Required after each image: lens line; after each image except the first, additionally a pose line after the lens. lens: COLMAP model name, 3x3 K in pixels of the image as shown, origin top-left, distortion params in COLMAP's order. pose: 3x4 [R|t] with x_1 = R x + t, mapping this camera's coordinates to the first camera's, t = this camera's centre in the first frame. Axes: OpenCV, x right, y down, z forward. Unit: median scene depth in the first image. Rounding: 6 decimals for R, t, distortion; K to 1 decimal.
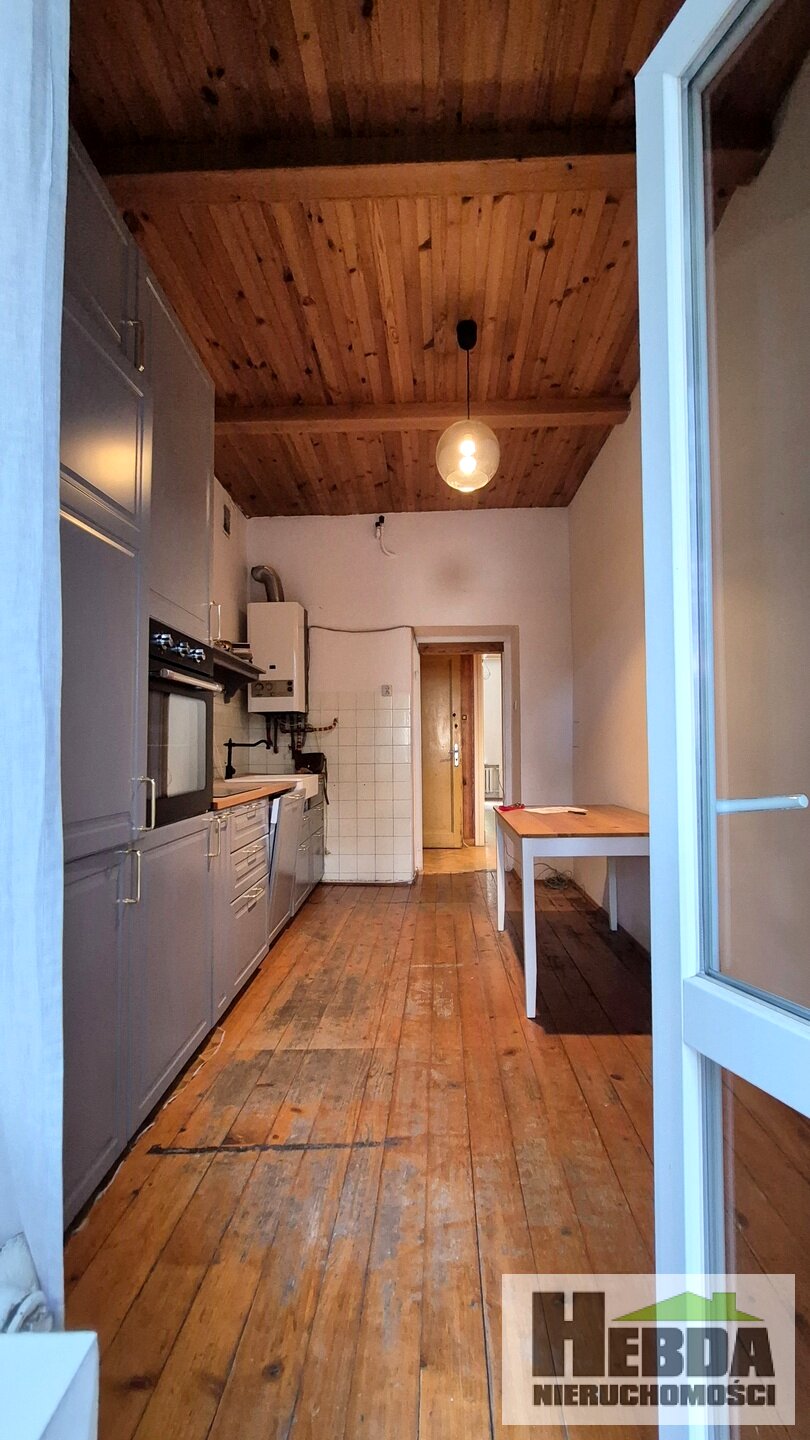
lens RADIAL K [[567.9, 0, 414.6], [0, 567.9, 735.2], [0, 0, 1]] dist [0.000301, -0.000843]
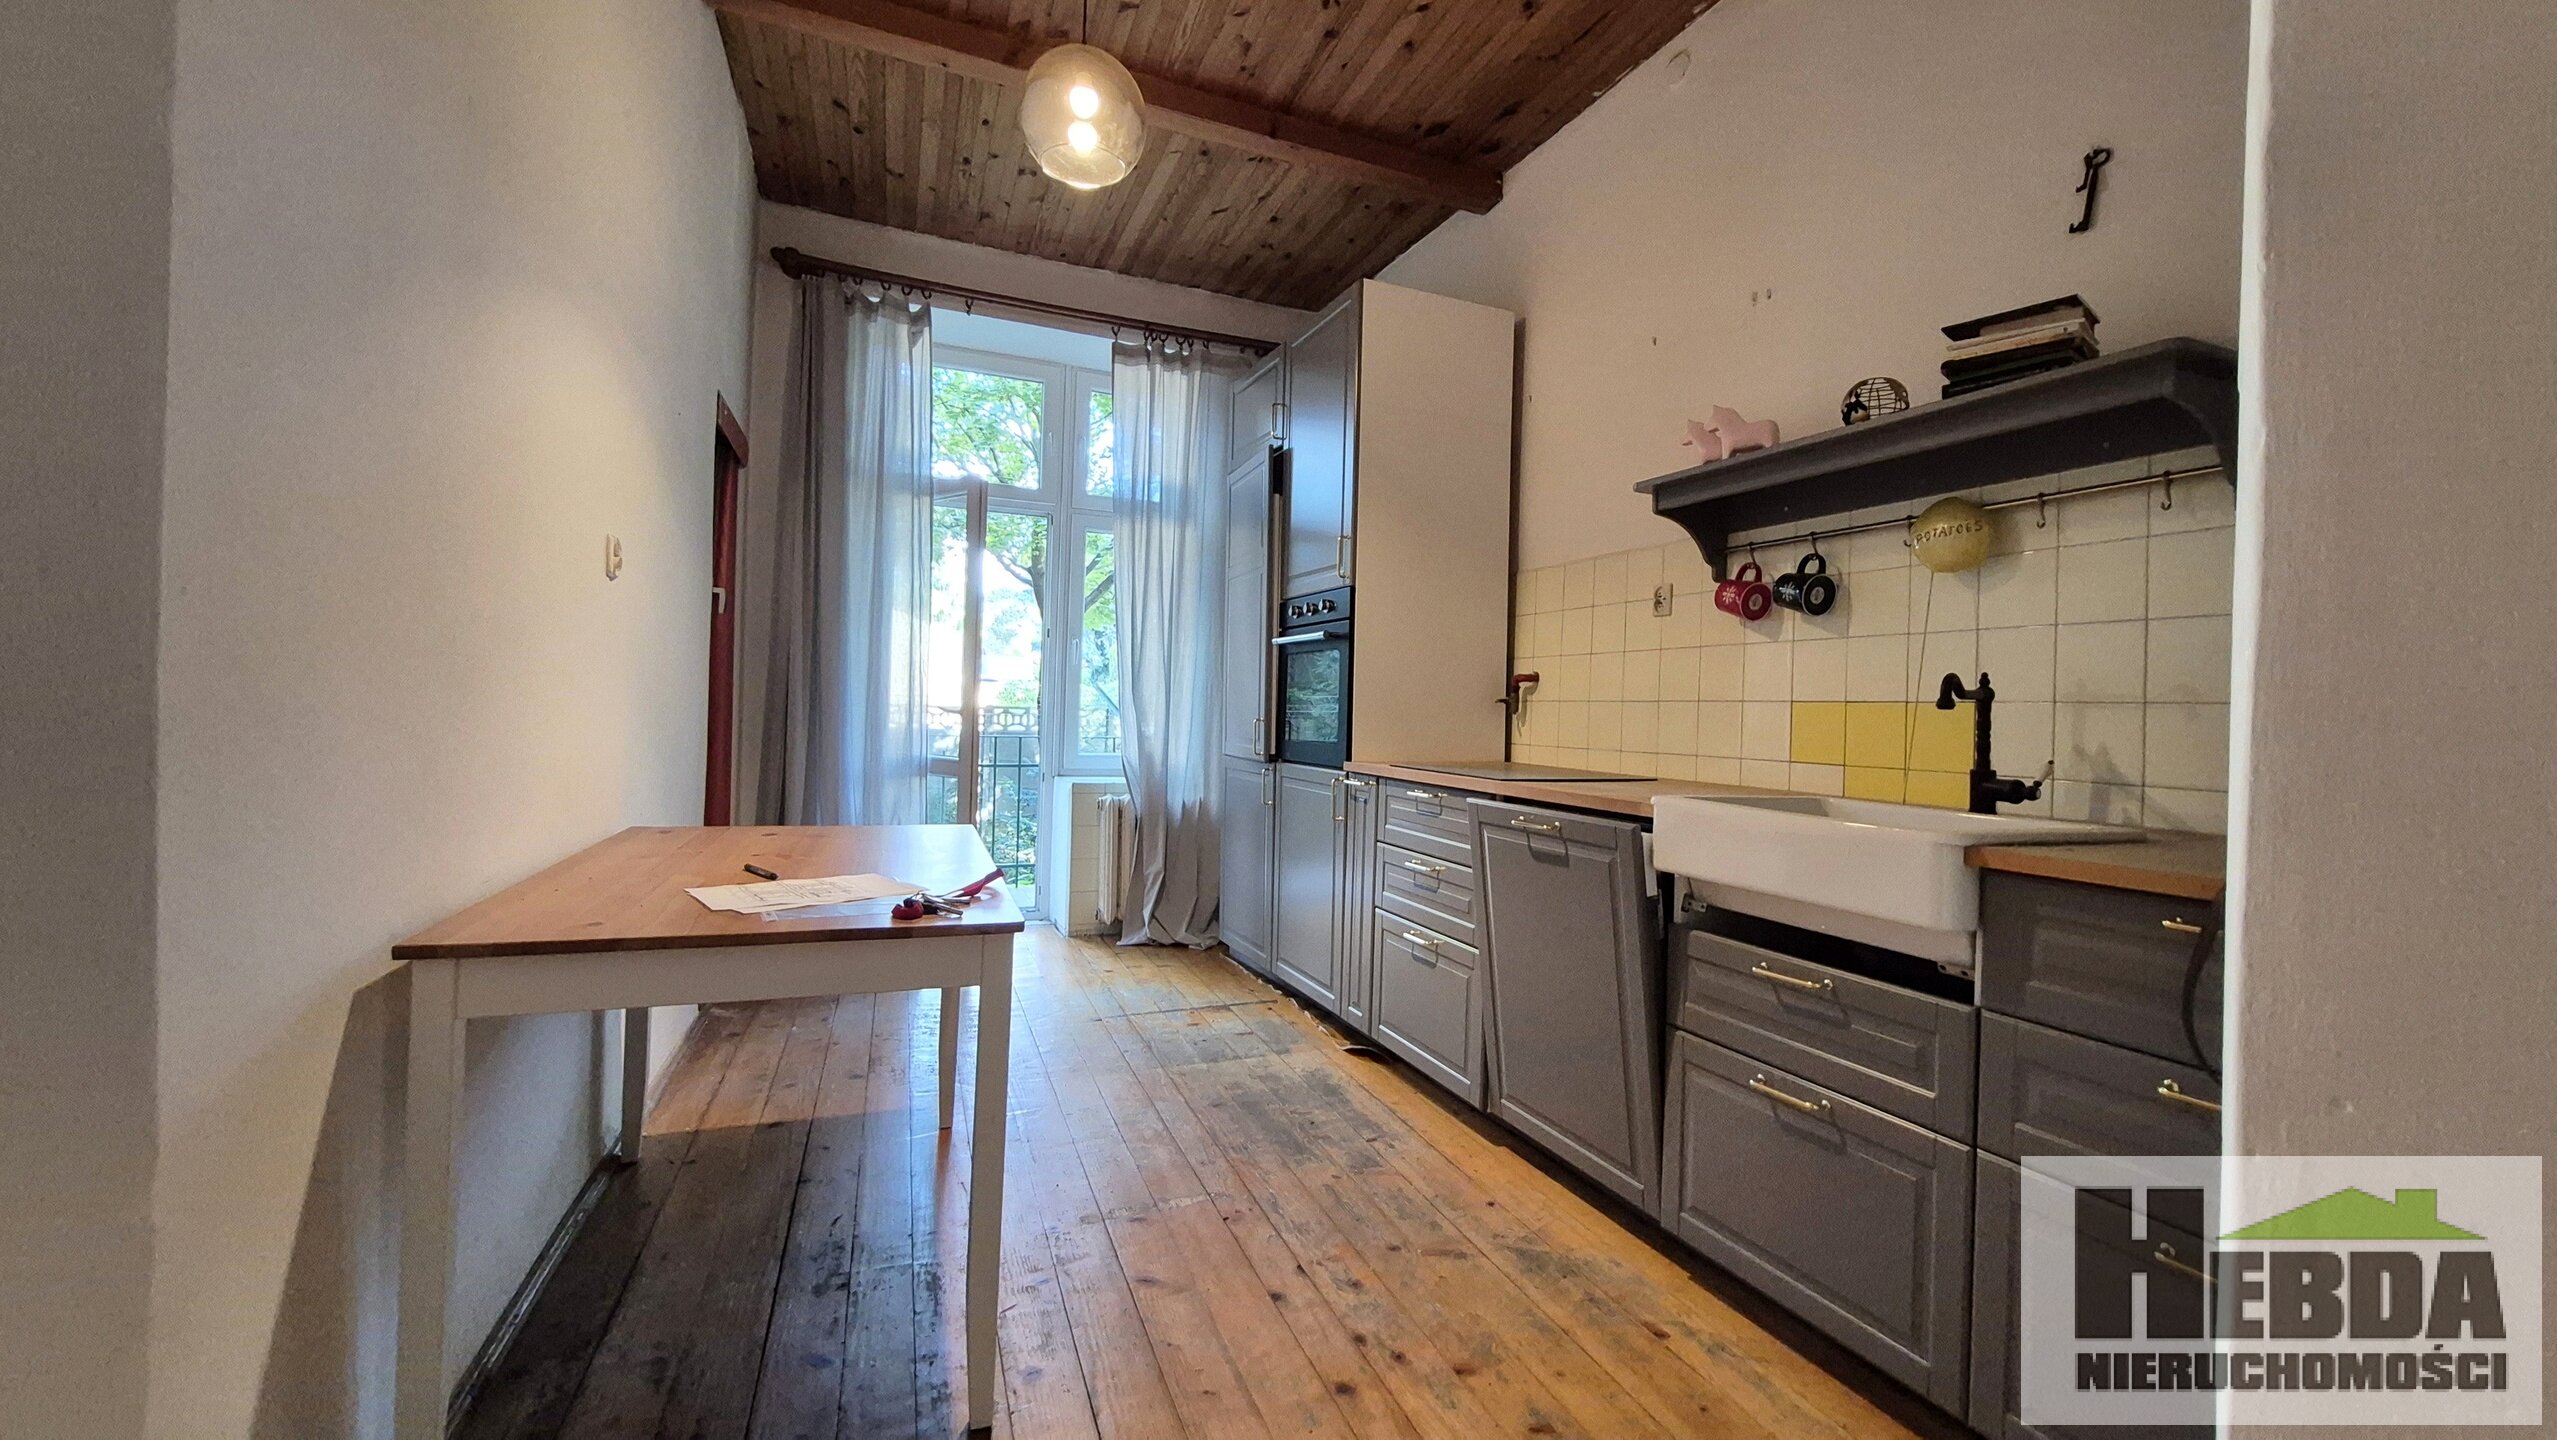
lens RADIAL K [[1008.4, 0, 1316.1], [0, 1008.4, 704.7], [0, 0, 1]] dist [0.000301, -0.000843]
pose [[-0.905856, -0.022033, -0.423011, 0.260101], [-0.014792, 0.999683, -0.020394, 0.049792], [0.423326, -0.012217, -0.905895, 1.799917]]
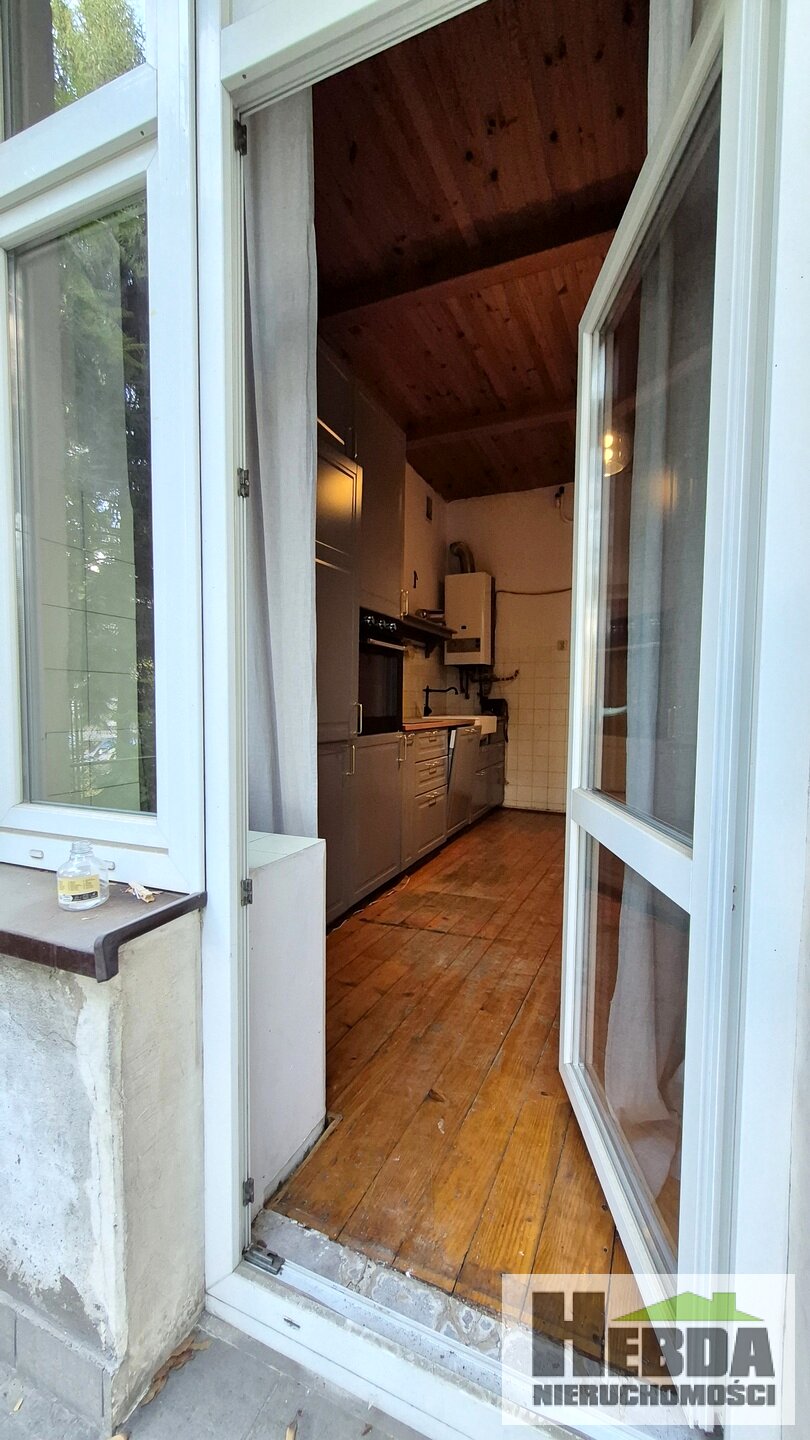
lens RADIAL K [[567.9, 0, 414.6], [0, 567.9, 735.2], [0, 0, 1]] dist [0.000301, -0.000843]
pose [[0.928225, 0.040181, -0.369844, 0.172556], [-0.009912, 0.996468, 0.083384, 0.014530], [0.371888, -0.073733, 0.925345, -0.282219]]
